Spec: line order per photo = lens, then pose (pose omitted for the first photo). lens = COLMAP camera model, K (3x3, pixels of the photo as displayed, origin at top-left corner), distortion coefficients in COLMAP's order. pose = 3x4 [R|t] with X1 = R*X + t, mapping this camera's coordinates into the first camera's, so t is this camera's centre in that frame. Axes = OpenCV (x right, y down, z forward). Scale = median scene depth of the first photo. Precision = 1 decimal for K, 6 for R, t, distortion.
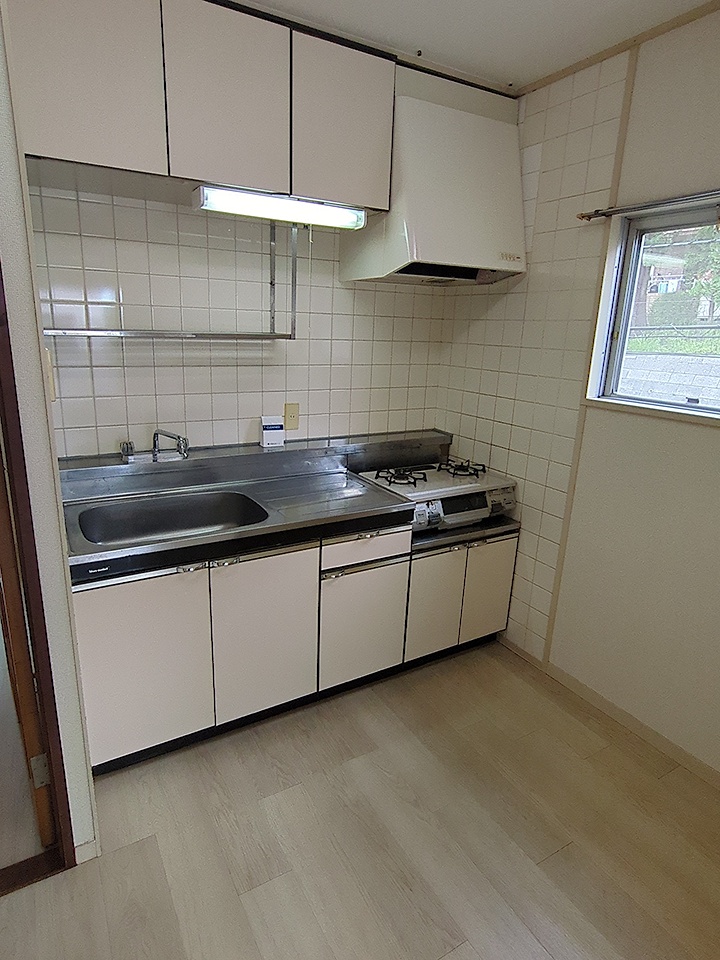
lens RADIAL K [[549.6, 0, 351.2], [0, 549.6, 478.3], [0, 0, 1]] dist [-0.008290, -0.001865]
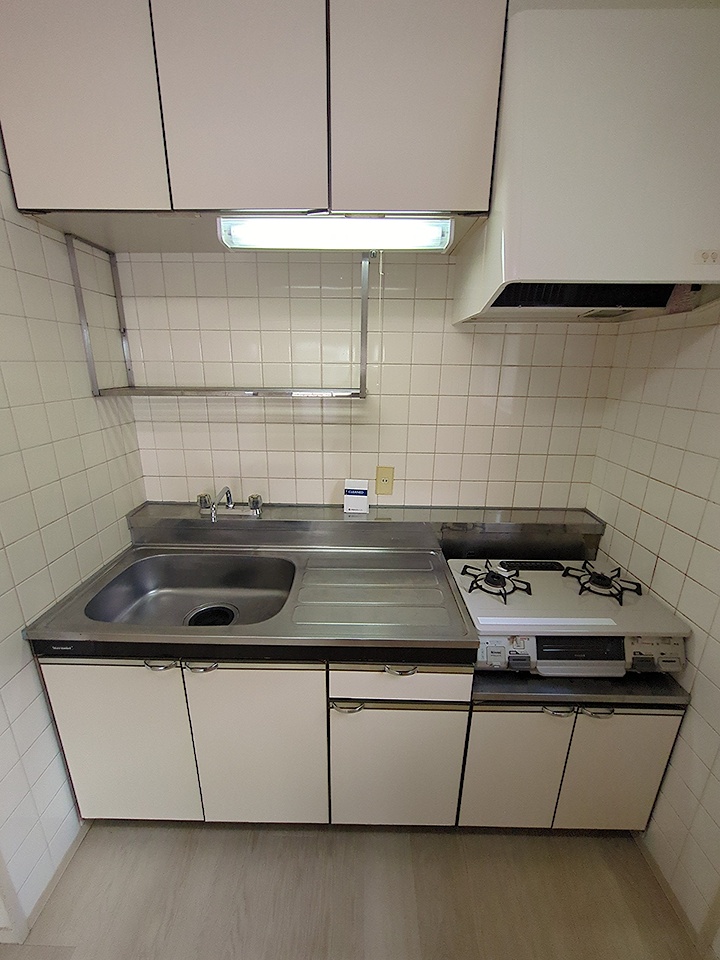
lens RADIAL K [[390.6, 0, 362.0], [0, 390.6, 481.2], [0, 0, 1]] dist [-0.002817, 0.000040]
pose [[0.856540, 0.125614, -0.500559, 0.191214], [-0.121052, 0.991768, 0.041742, -0.141600], [0.501682, 0.024840, 0.864695, 0.454944]]
